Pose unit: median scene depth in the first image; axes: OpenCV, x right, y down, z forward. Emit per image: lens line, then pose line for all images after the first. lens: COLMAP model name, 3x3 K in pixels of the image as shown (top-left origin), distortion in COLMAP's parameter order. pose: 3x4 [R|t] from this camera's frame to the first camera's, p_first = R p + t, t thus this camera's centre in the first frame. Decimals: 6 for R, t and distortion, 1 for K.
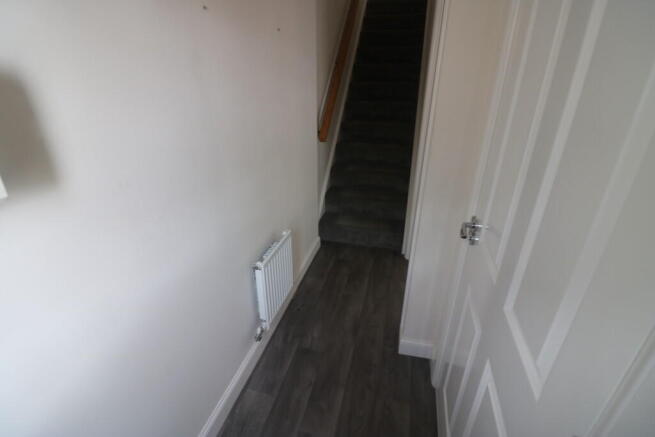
lens RADIAL K [[307.1, 0, 327.5], [0, 307.1, 218.5], [0, 0, 1]] dist [-0.000014, -0.000861]
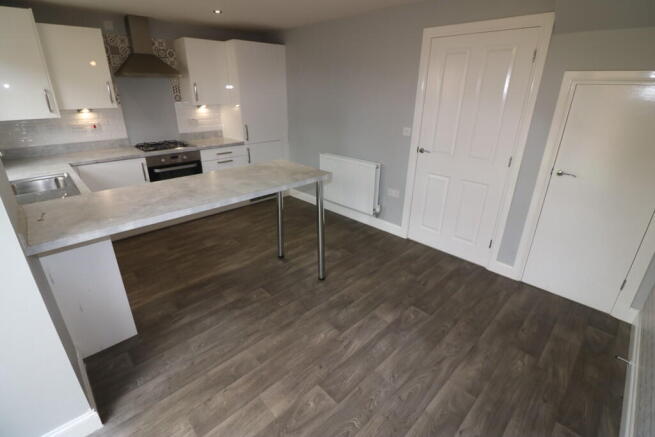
lens RADIAL K [[311.0, 0, 326.6], [0, 311.0, 215.3], [0, 0, 1]] dist [0.001283, 0.000236]
pose [[-0.856084, -0.200630, 0.476306, -0.488780], [0.216590, 0.697486, 0.683083, -0.662492], [-0.469264, 0.687940, -0.553652, 1.312548]]
